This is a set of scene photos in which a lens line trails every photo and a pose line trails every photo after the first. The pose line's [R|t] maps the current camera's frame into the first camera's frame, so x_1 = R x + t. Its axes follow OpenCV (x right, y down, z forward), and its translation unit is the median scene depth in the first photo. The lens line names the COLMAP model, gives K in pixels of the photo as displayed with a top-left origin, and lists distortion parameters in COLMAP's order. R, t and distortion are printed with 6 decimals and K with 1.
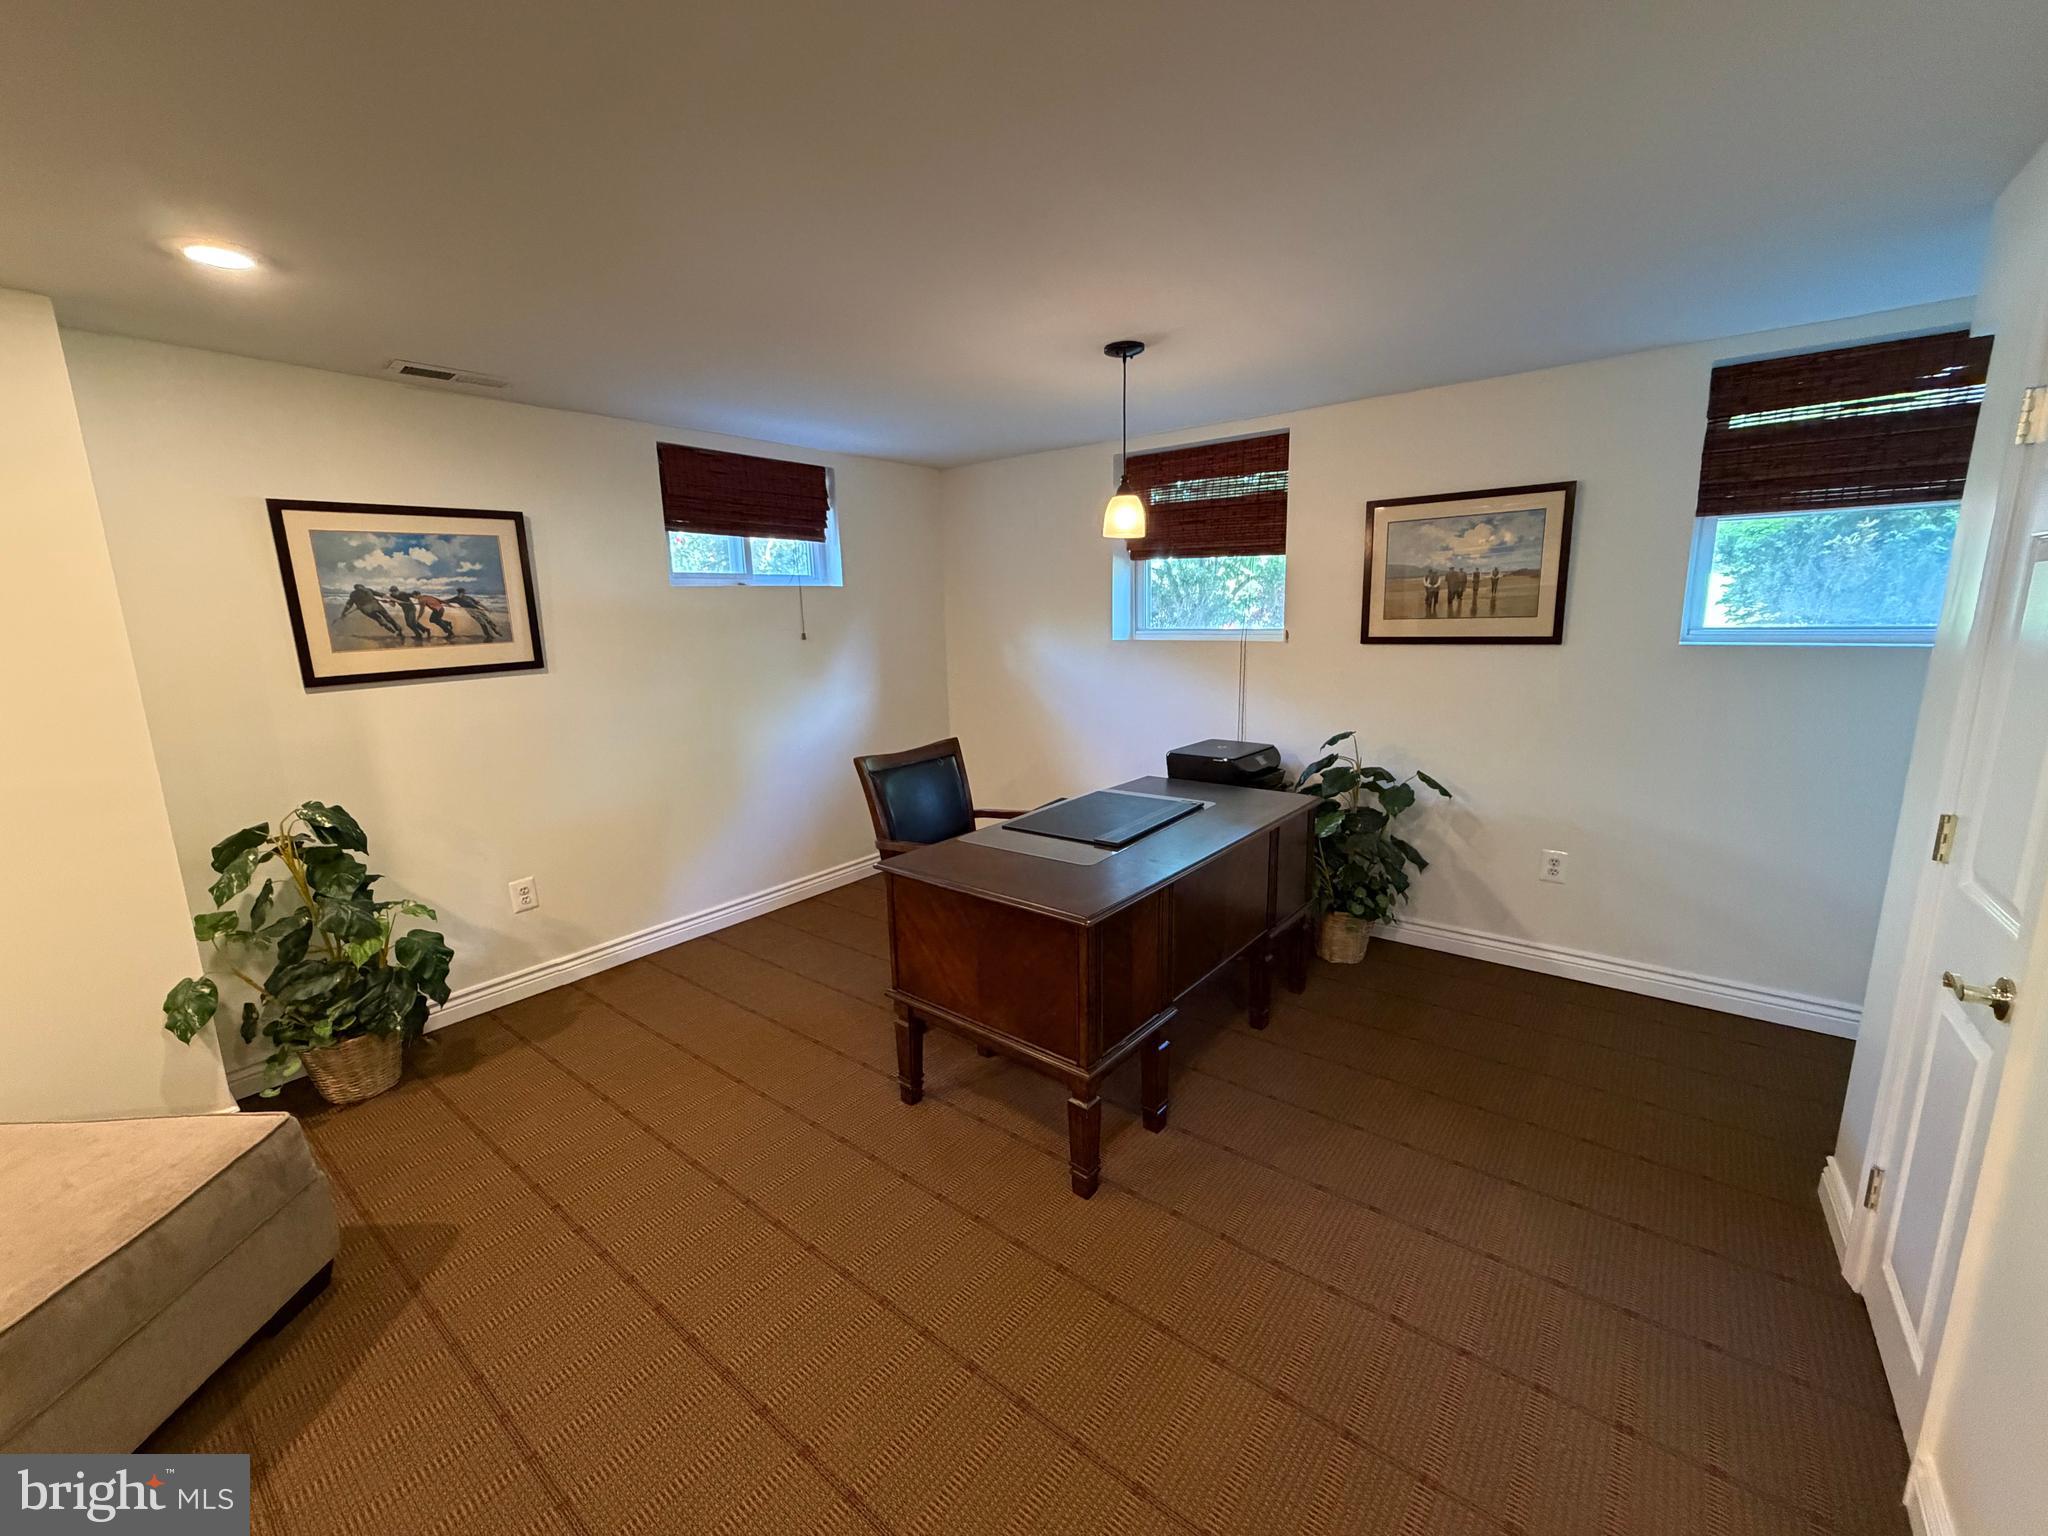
lens RADIAL K [[810.3, 0, 1016.3], [0, 810.3, 770.2], [0, 0, 1]] dist [-0.000654, -0.000006]
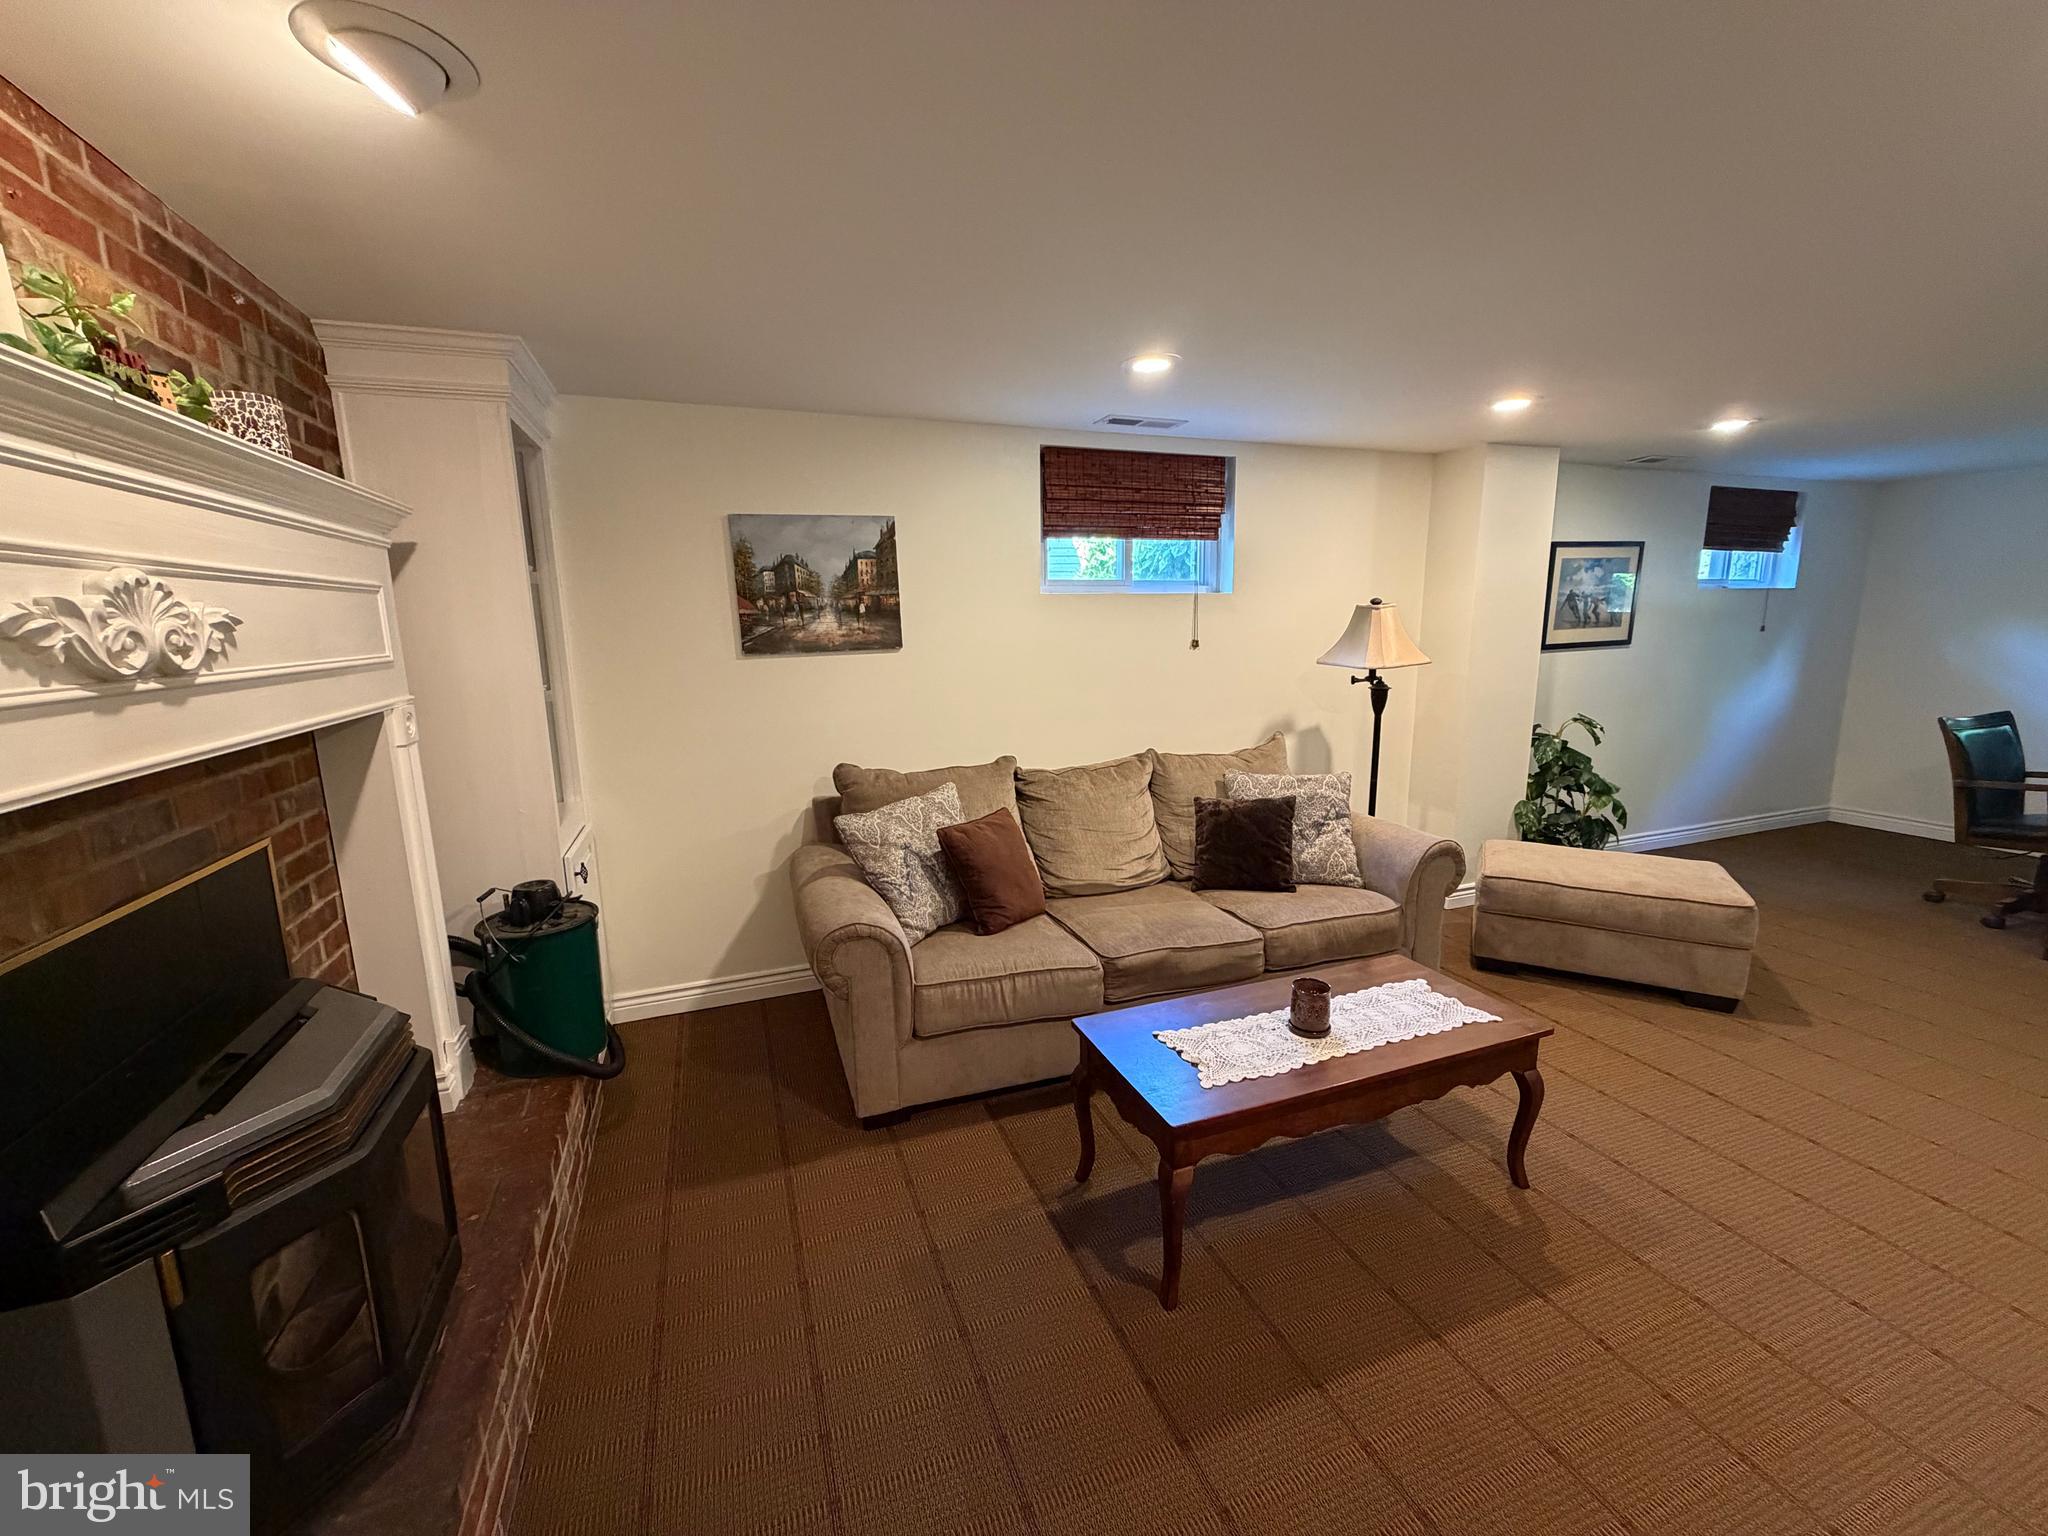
lens RADIAL K [[833.8, 0, 1030.0], [0, 833.8, 763.5], [0, 0, 1]] dist [-0.003038, -0.000212]
pose [[0.861088, 0.101171, -0.498290, -0.826701], [-0.106029, 0.994189, 0.018630, 0.198176], [0.497279, 0.036791, 0.866811, -0.958573]]
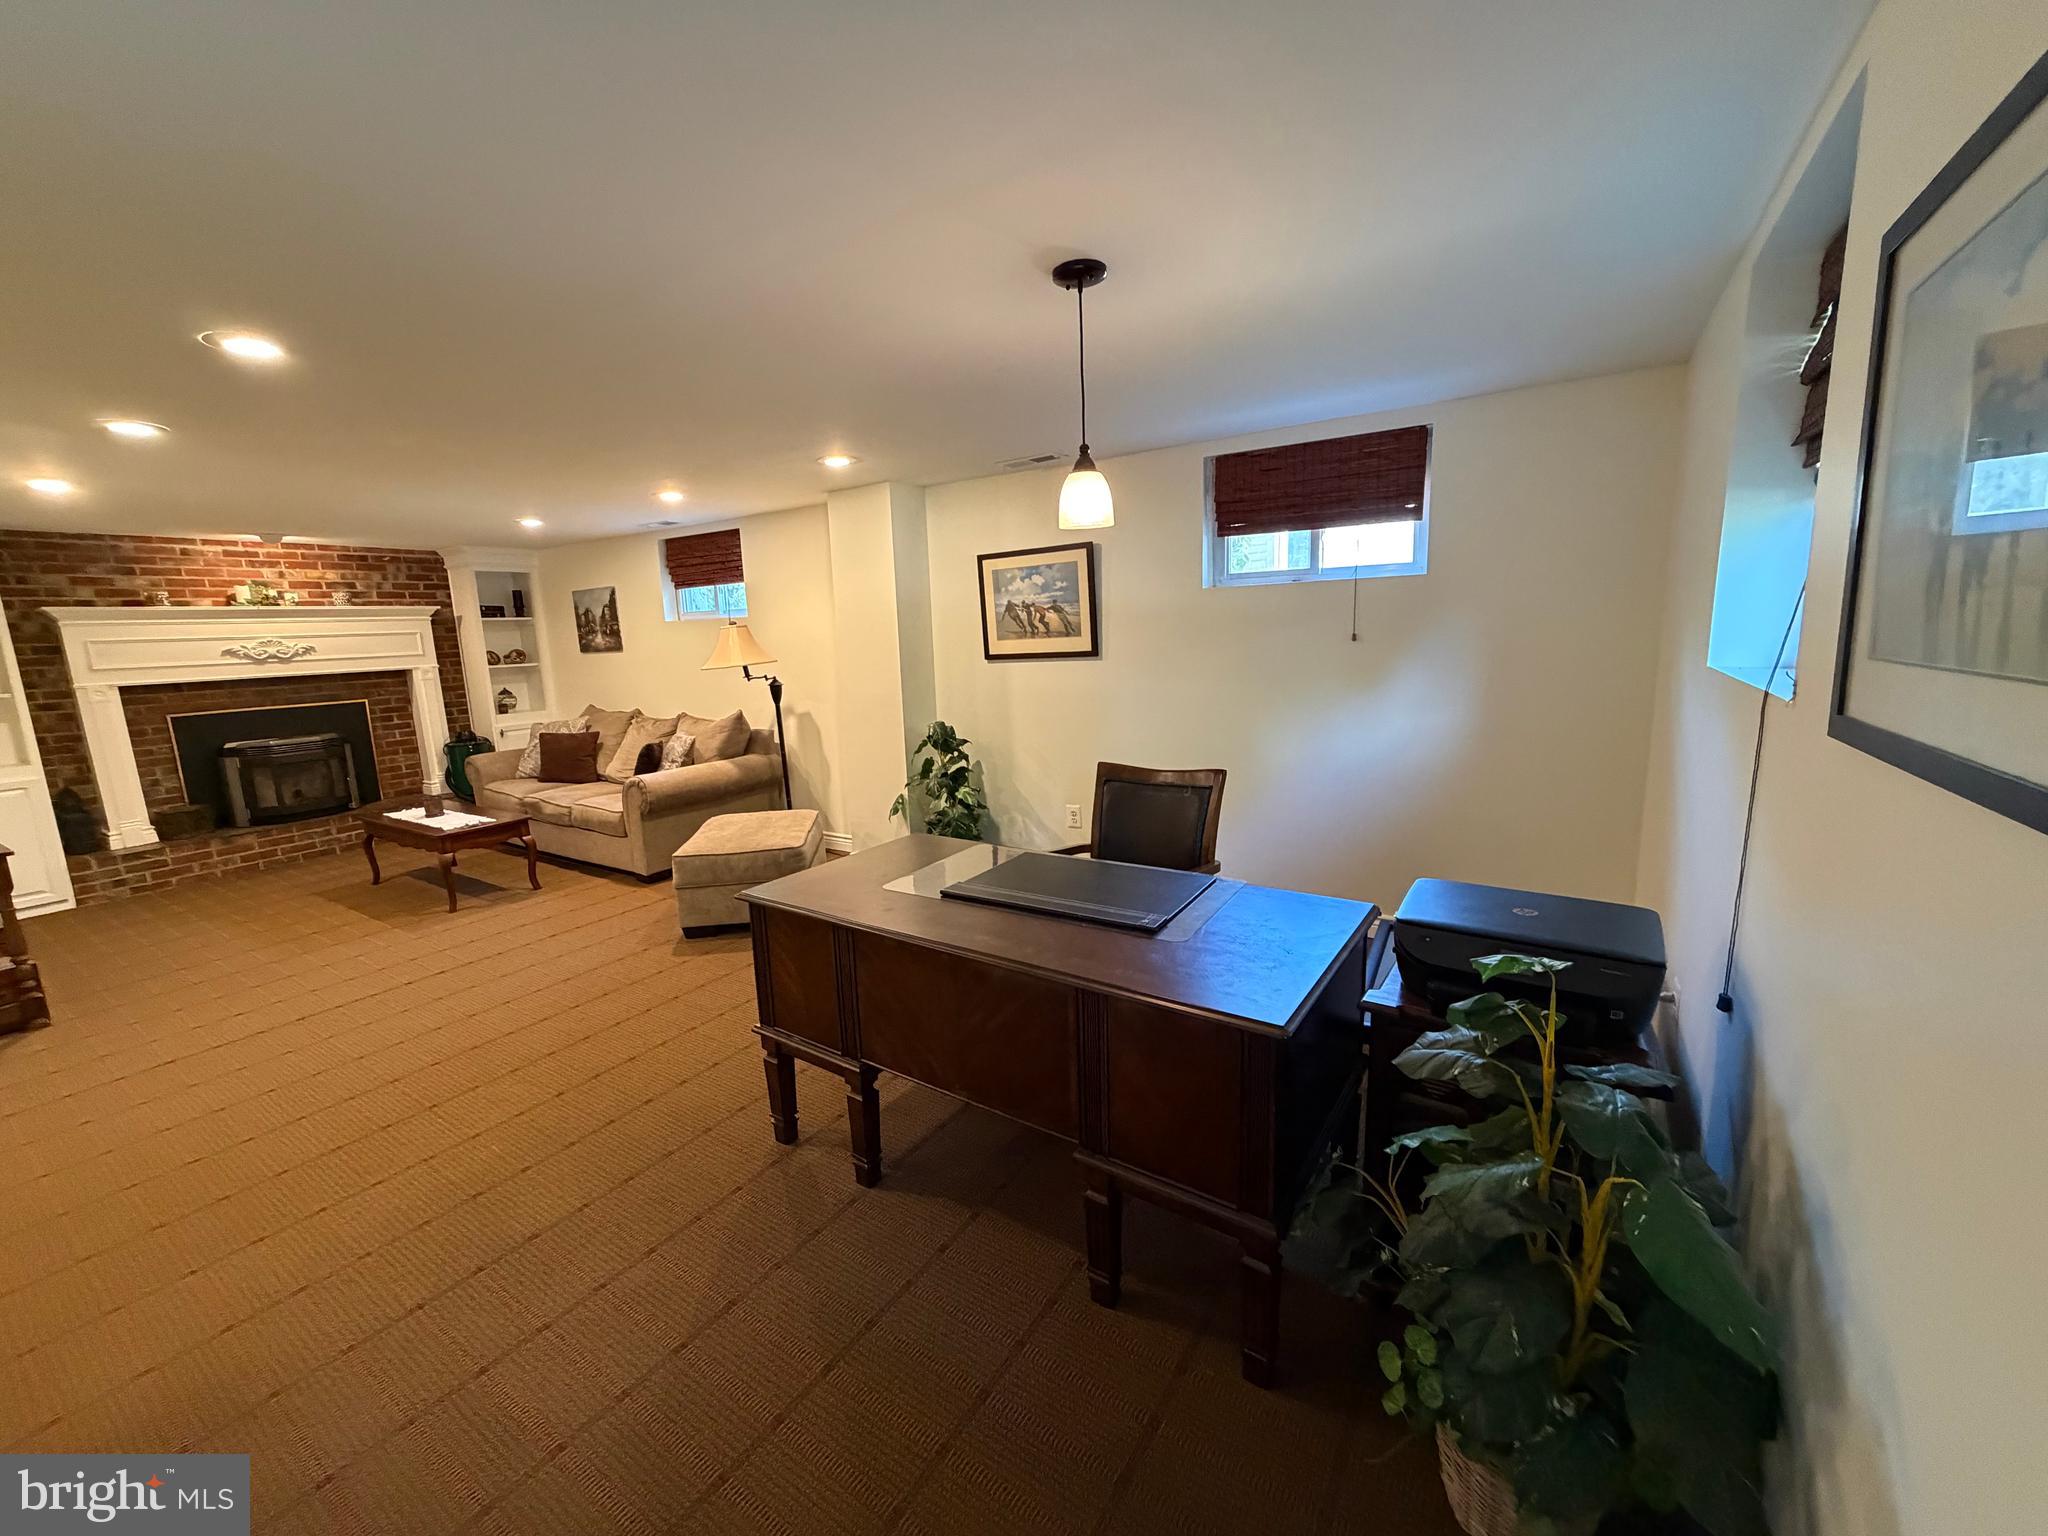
lens RADIAL K [[833.8, 0, 1022.4], [0, 833.8, 779.0], [0, 0, 1]] dist [-0.003038, -0.000212]
pose [[0.091873, 0.204824, -0.974478, 0.871031], [-0.157260, 0.969320, 0.188913, -0.188631], [0.983274, 0.135891, 0.121265, 0.815049]]
